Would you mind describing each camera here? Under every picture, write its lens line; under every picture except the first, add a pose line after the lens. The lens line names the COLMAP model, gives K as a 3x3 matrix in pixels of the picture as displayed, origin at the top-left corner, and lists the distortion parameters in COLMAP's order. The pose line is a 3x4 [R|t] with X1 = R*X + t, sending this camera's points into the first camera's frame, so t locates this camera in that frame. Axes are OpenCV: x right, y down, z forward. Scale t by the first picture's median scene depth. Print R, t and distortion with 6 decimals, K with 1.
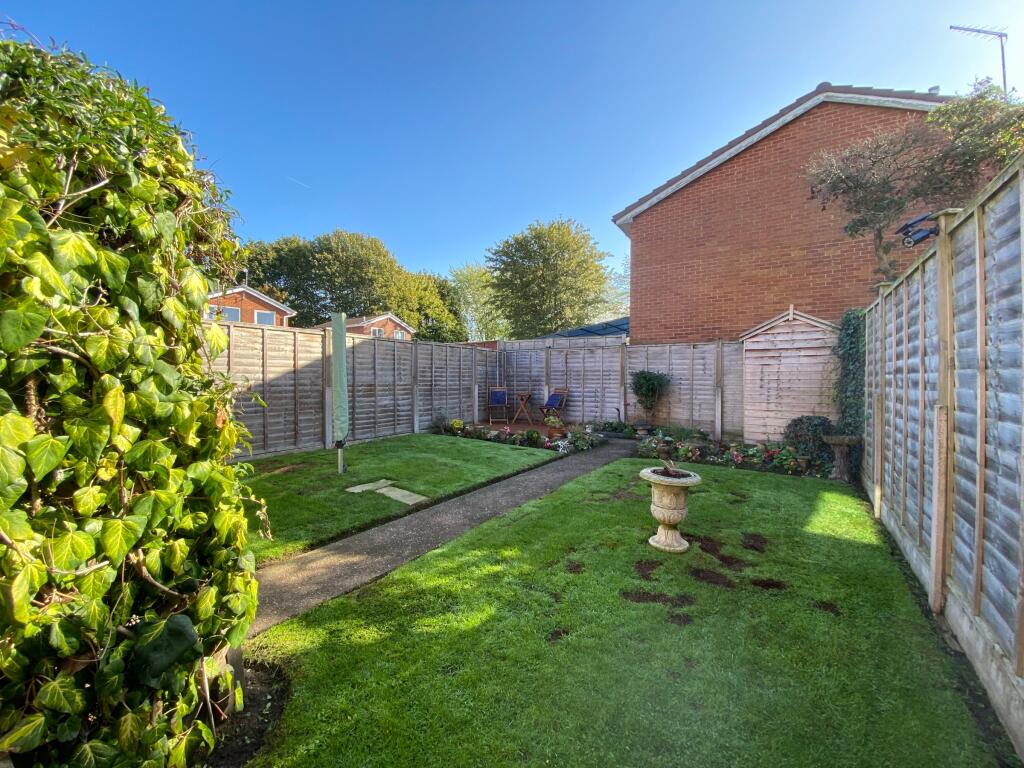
lens RADIAL K [[412.1, 0, 509.5], [0, 412.1, 384.1], [0, 0, 1]] dist [0.035552, -0.027714]
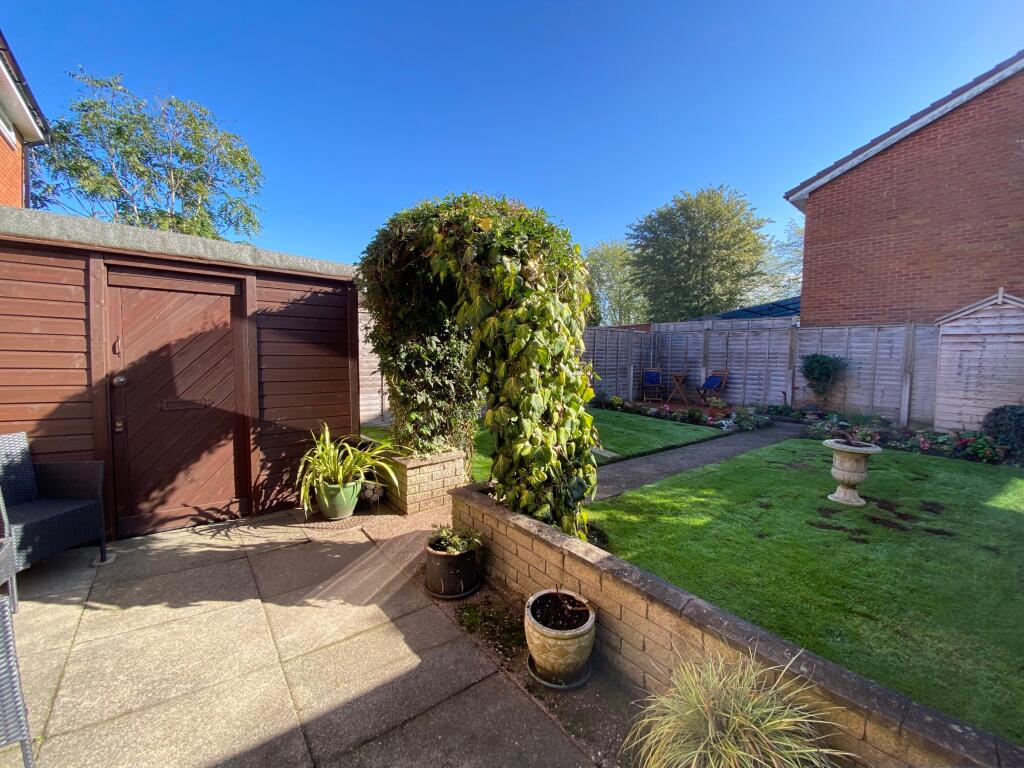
lens RADIAL K [[412.6, 0, 512.0], [0, 412.6, 384.0], [0, 0, 1]] dist [-0.008561, -0.008020]
pose [[0.953058, 0.031866, -0.301106, -0.071610], [-0.016770, 0.998475, 0.052588, -0.000838], [0.302323, -0.045069, 0.952140, -0.148195]]
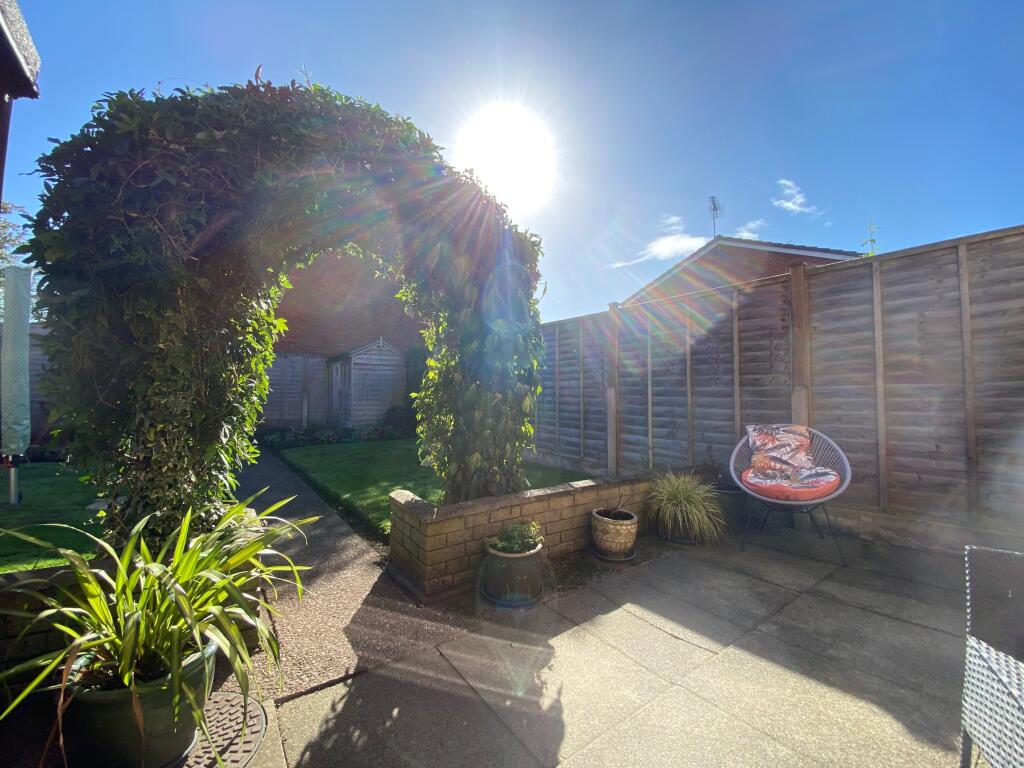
lens RADIAL K [[412.1, 0, 509.5], [0, 412.1, 384.1], [0, 0, 1]] dist [0.035552, -0.027714]
pose [[0.349564, 0.027203, 0.936517, -0.429850], [0.007078, 0.999473, -0.031674, 0.028651], [-0.936886, 0.017701, 0.349187, 0.006088]]
